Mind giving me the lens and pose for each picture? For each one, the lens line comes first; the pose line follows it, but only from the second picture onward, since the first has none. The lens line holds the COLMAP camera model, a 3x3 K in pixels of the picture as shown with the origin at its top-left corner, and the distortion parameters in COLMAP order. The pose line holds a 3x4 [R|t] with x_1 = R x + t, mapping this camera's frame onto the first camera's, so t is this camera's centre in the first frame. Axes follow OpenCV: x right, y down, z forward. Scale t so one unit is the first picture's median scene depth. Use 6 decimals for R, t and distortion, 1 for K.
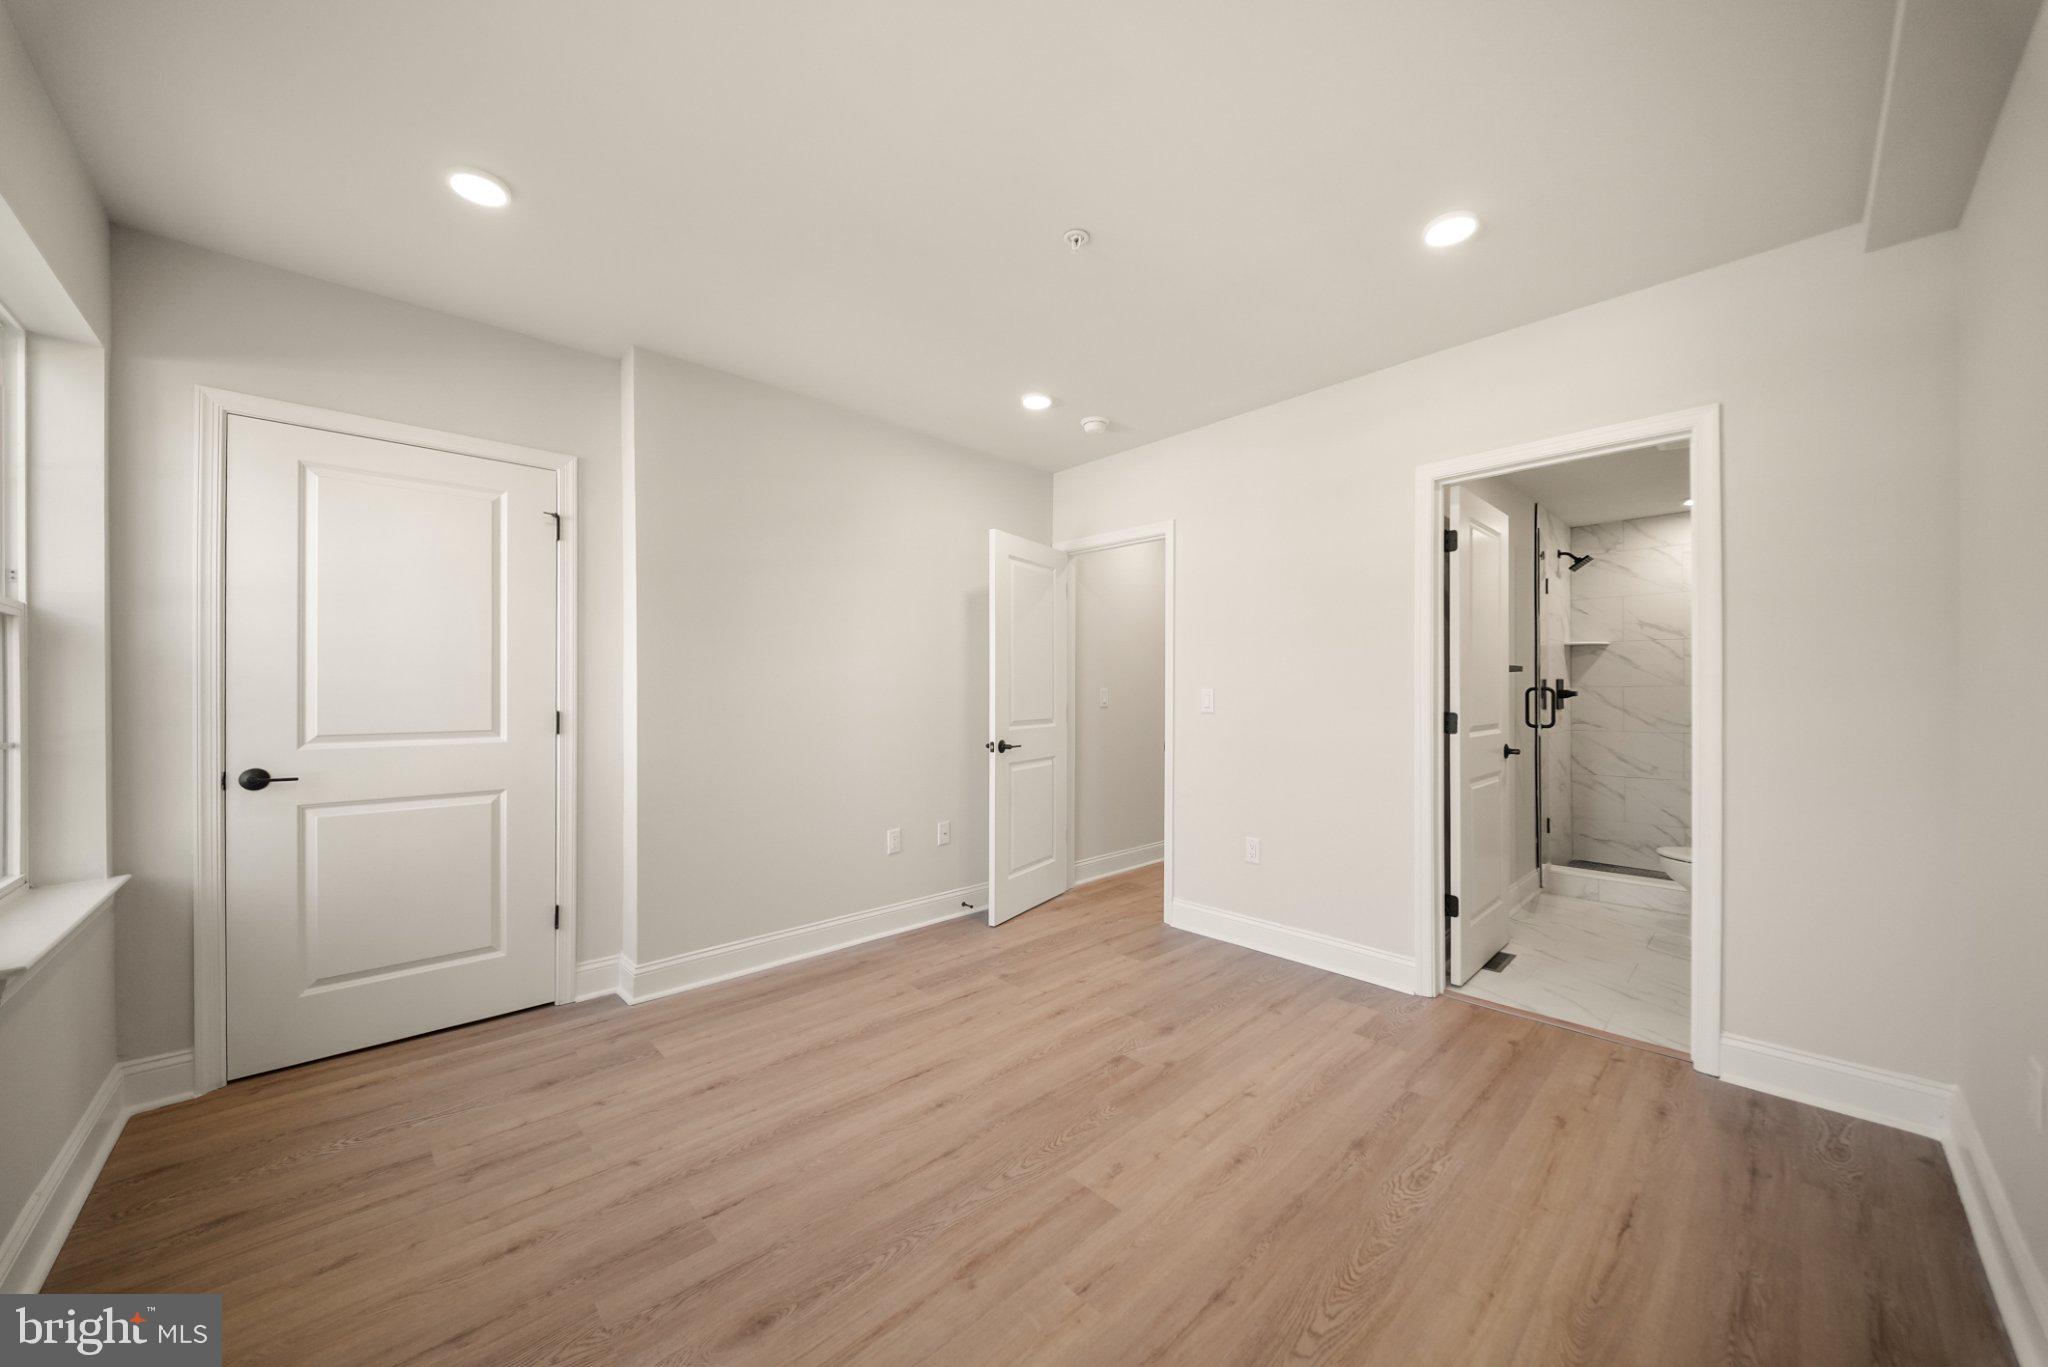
lens RADIAL K [[727.1, 0, 1027.3], [0, 727.1, 678.5], [0, 0, 1]] dist [-0.017455, 0.000087]
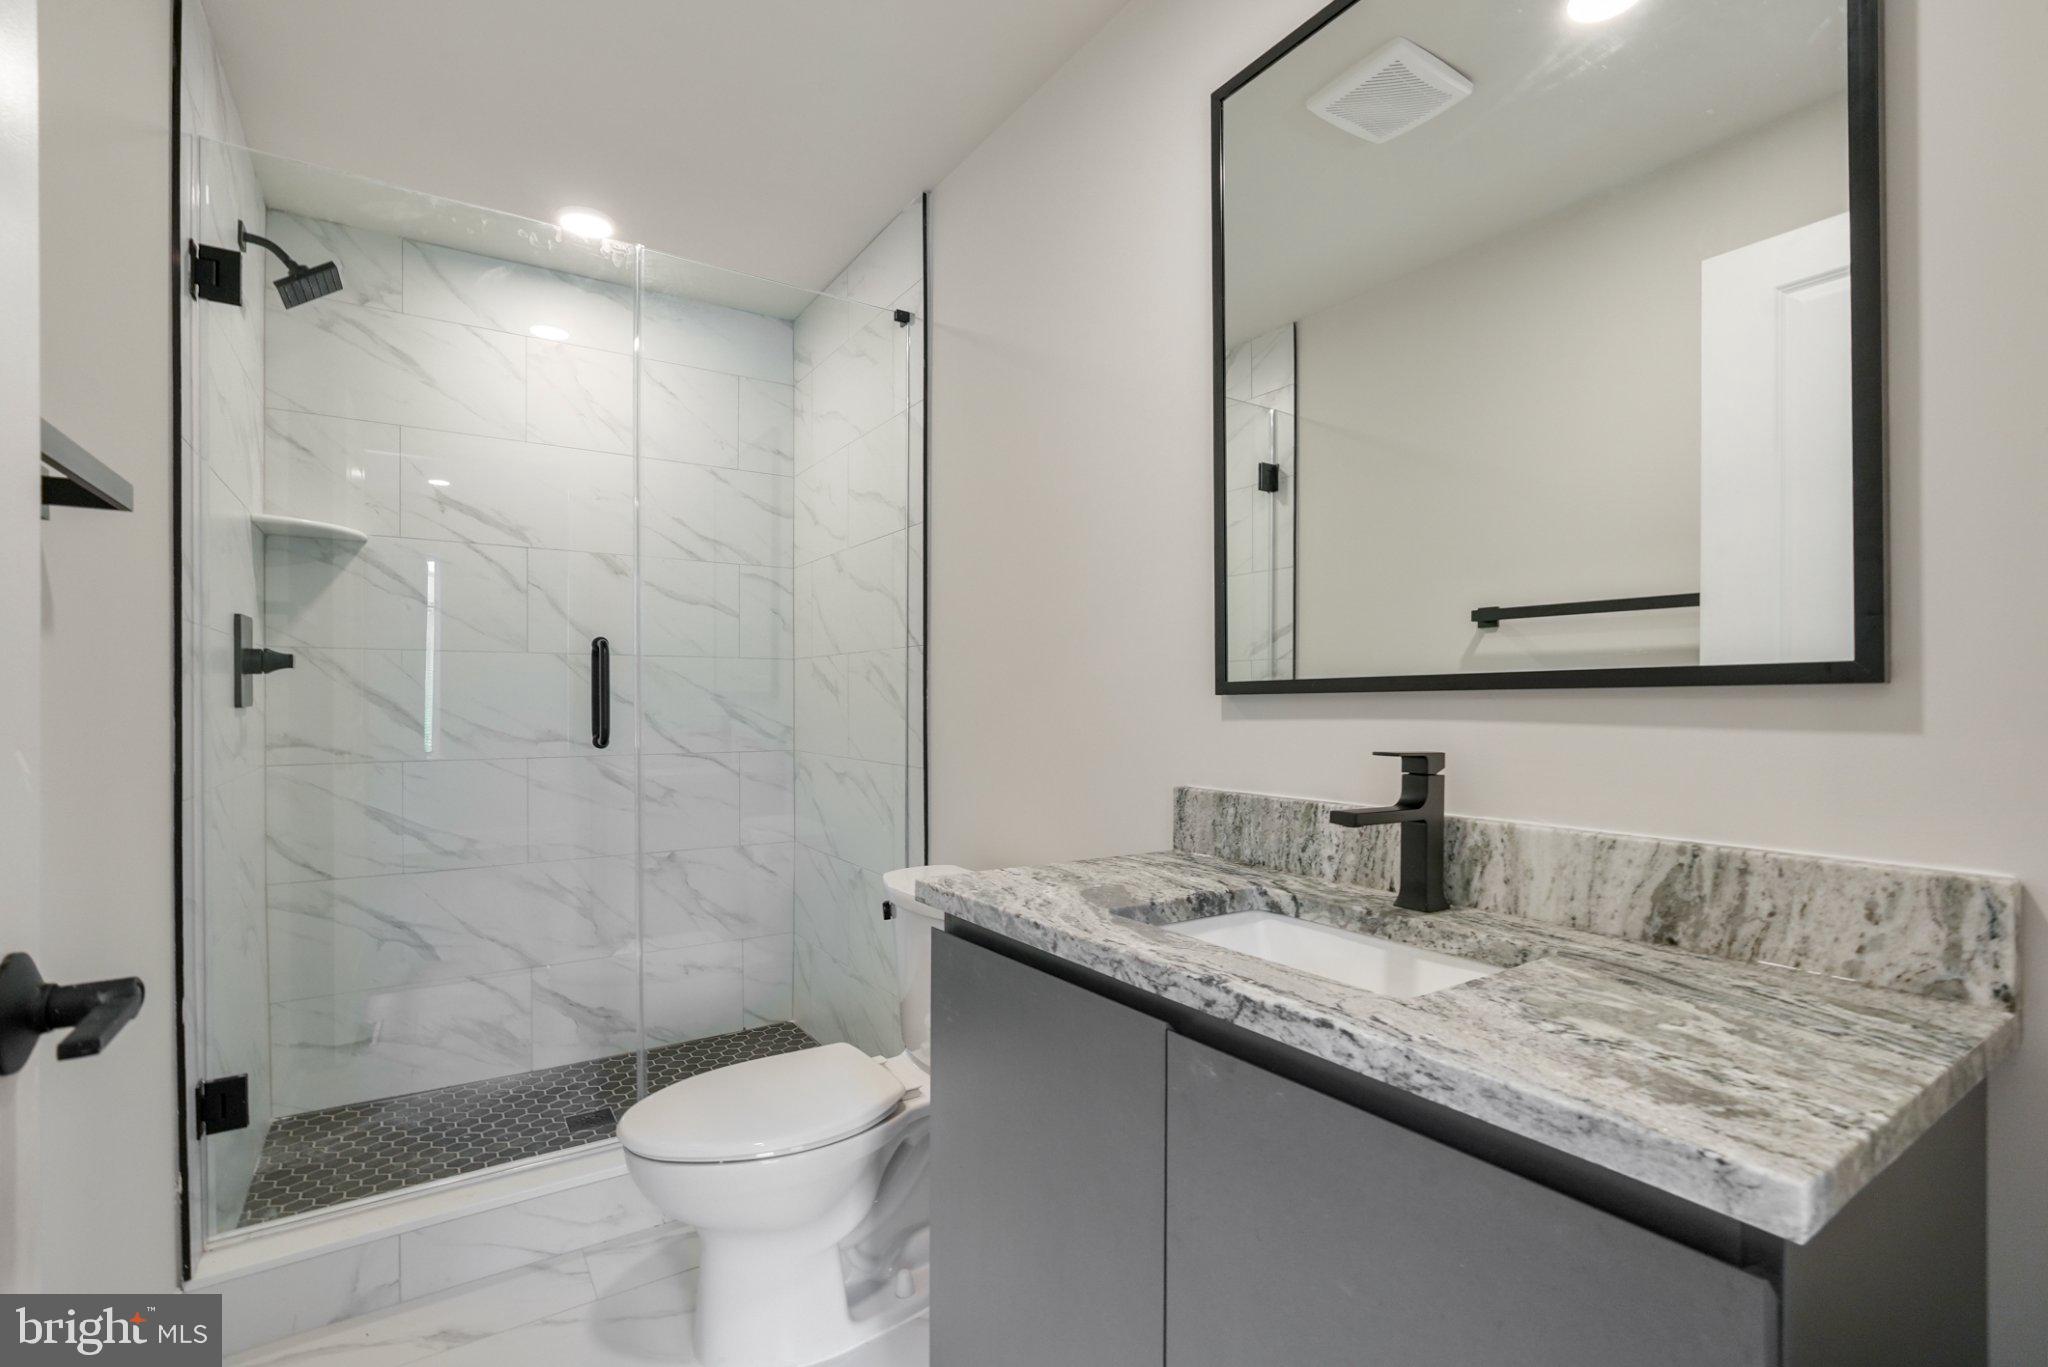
lens RADIAL K [[923.2, 0, 1028.6], [0, 923.2, 686.2], [0, 0, 1]] dist [-0.021129, 0.010559]
pose [[0.170796, -0.003758, 0.985299, 0.663501], [-0.007230, 0.999961, 0.005067, 0.047747], [-0.985280, -0.007989, 0.170762, 0.977176]]
